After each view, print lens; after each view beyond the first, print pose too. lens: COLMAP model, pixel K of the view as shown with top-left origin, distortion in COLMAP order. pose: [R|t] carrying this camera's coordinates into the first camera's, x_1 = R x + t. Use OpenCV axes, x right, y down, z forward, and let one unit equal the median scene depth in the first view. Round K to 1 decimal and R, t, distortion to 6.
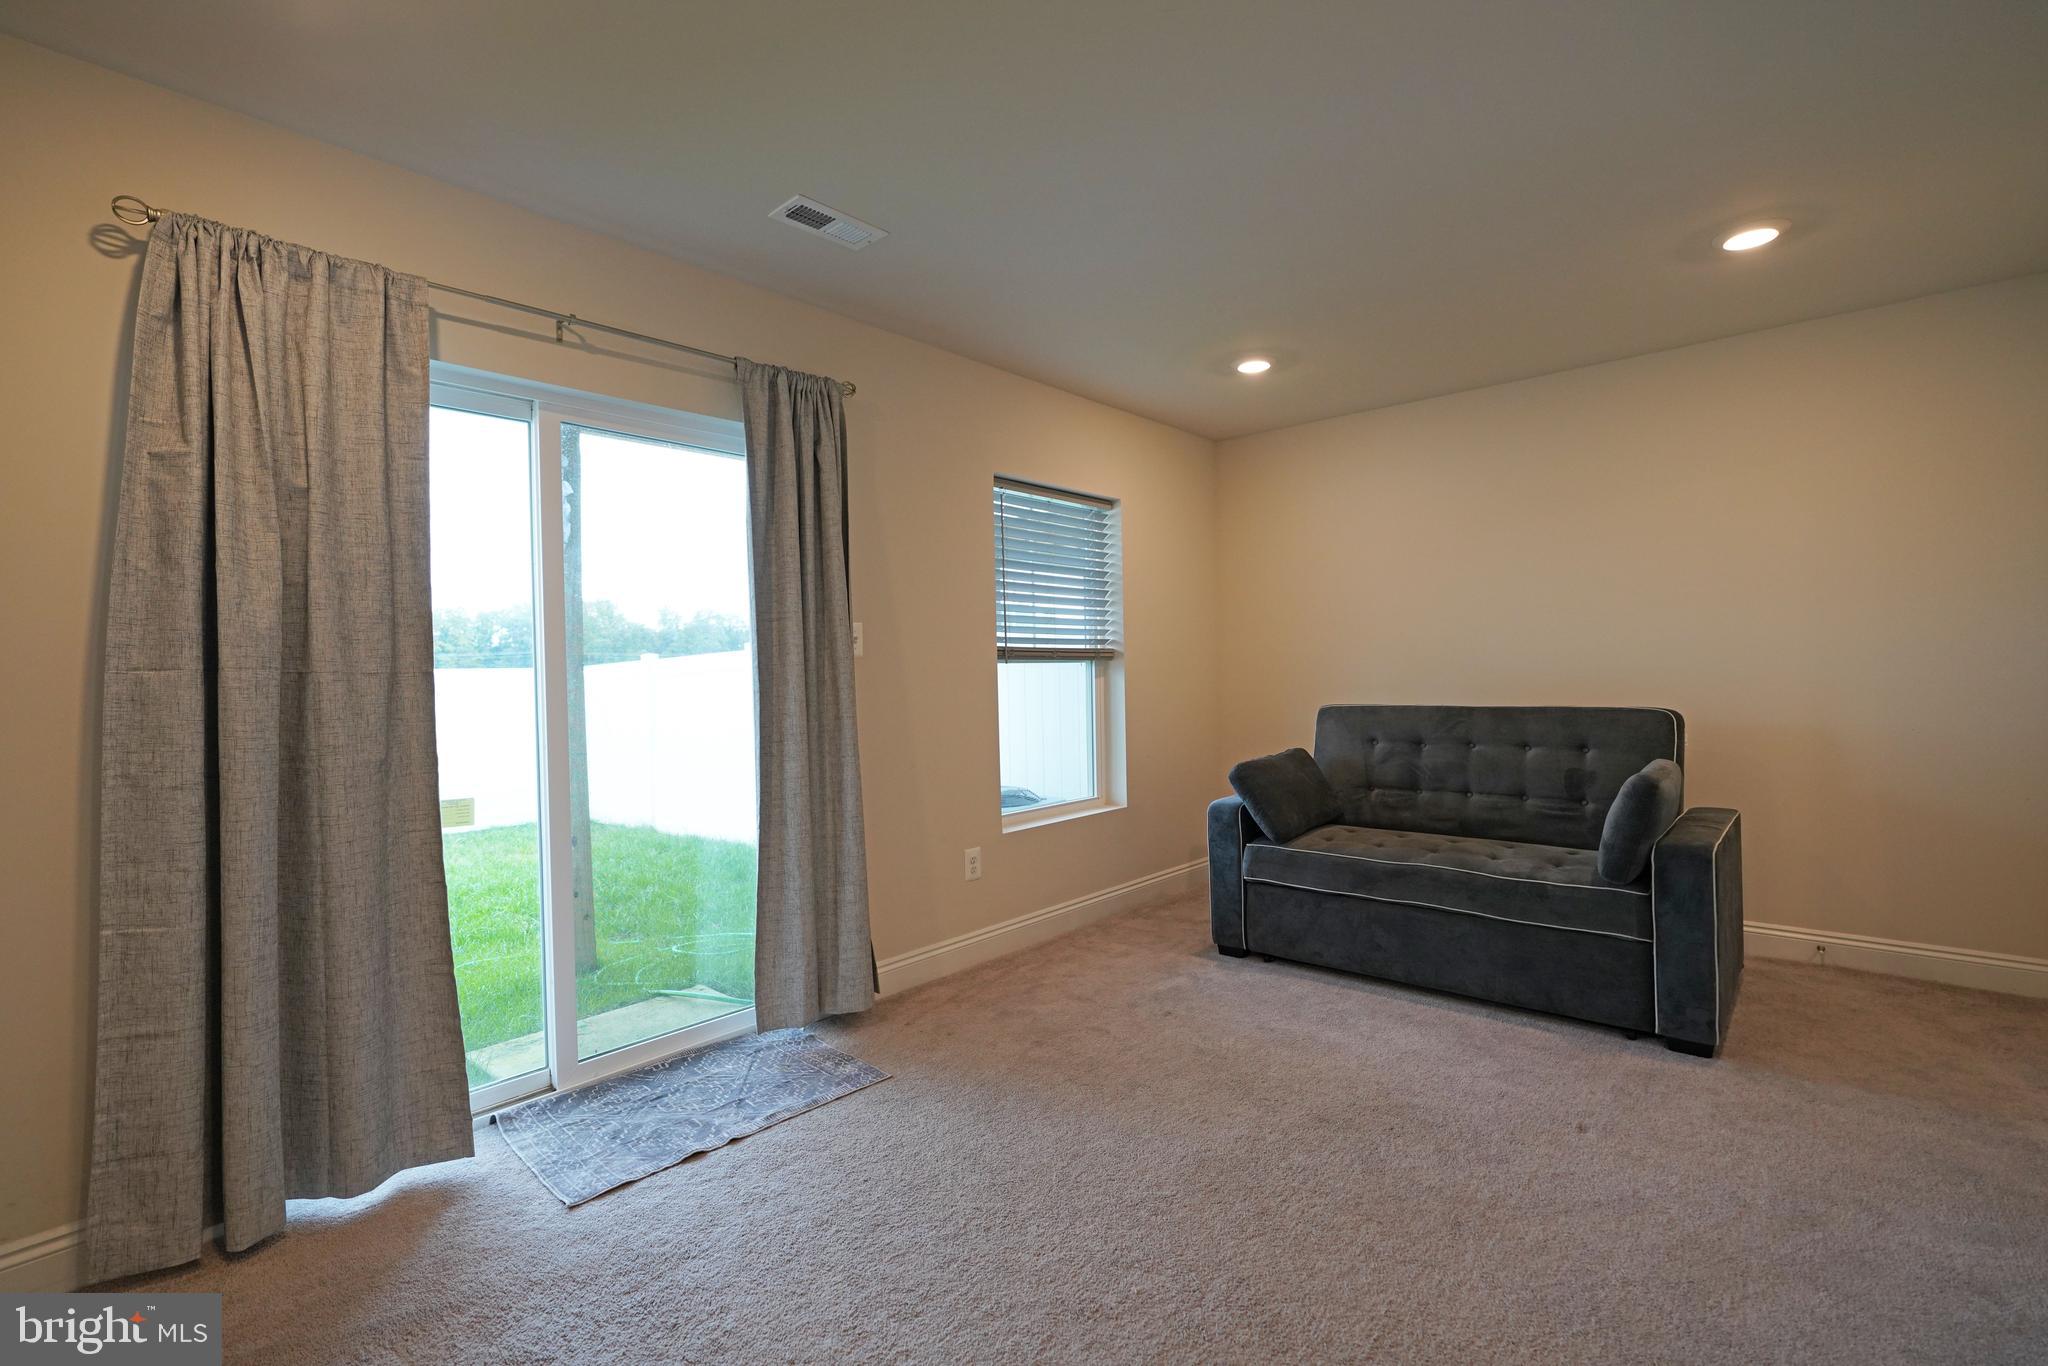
lens RADIAL K [[915.0, 0, 1037.6], [0, 915.0, 673.4], [0, 0, 1]] dist [-0.007056, 0.002482]
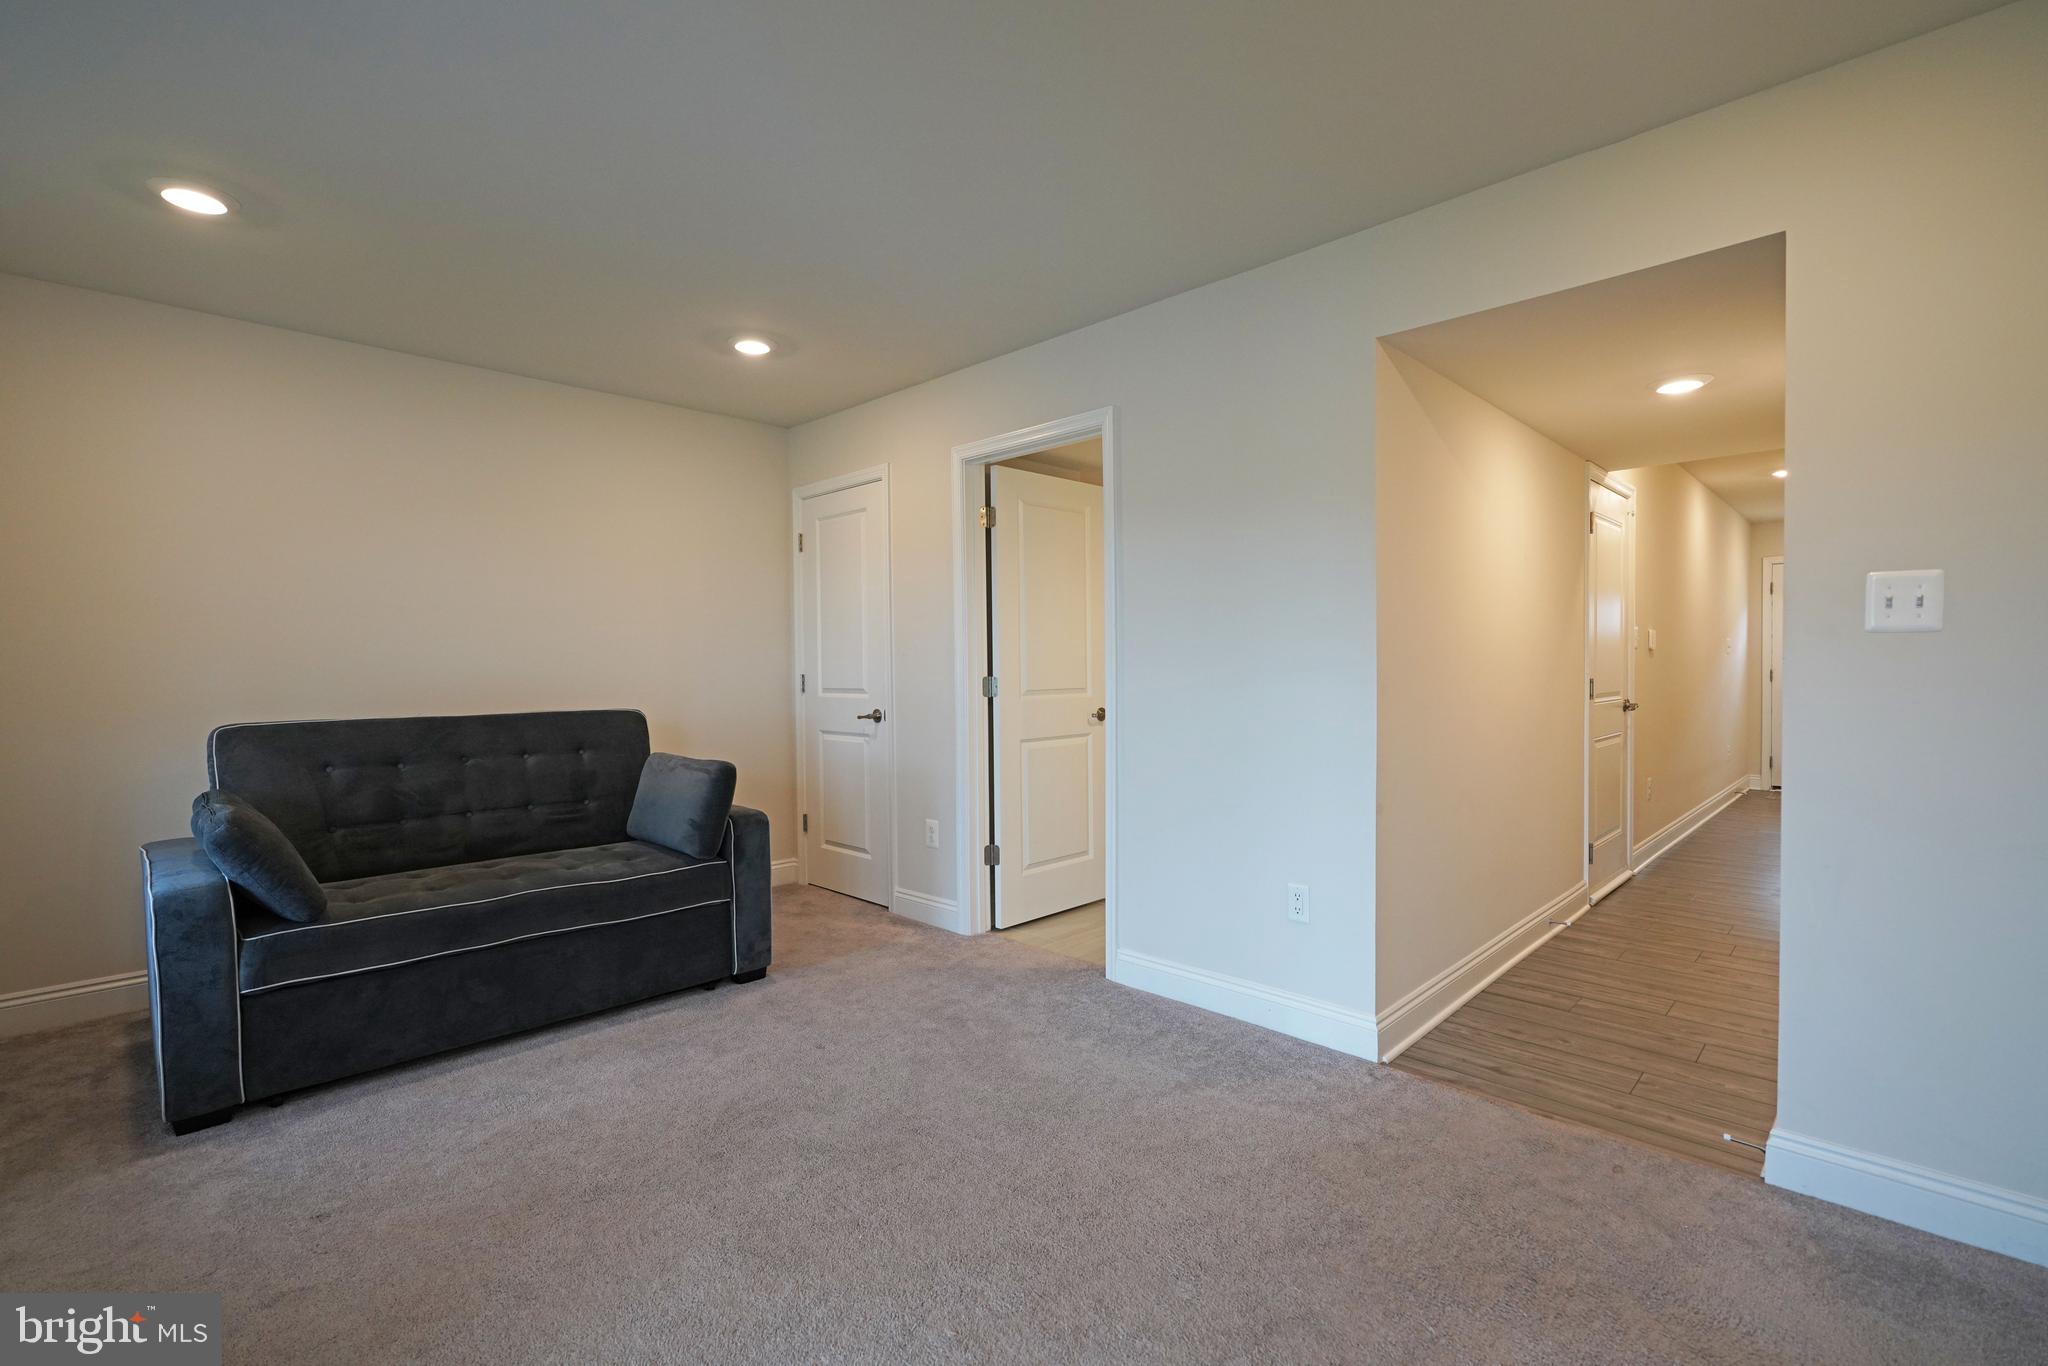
lens RADIAL K [[915.0, 0, 1037.8], [0, 915.0, 688.4], [0, 0, 1]] dist [-0.007056, 0.002482]
pose [[0.056299, -0.006247, 0.998394, -0.384034], [0.005954, 0.999965, 0.005921, 0.008827], [-0.998396, 0.005611, 0.056334, 0.404672]]
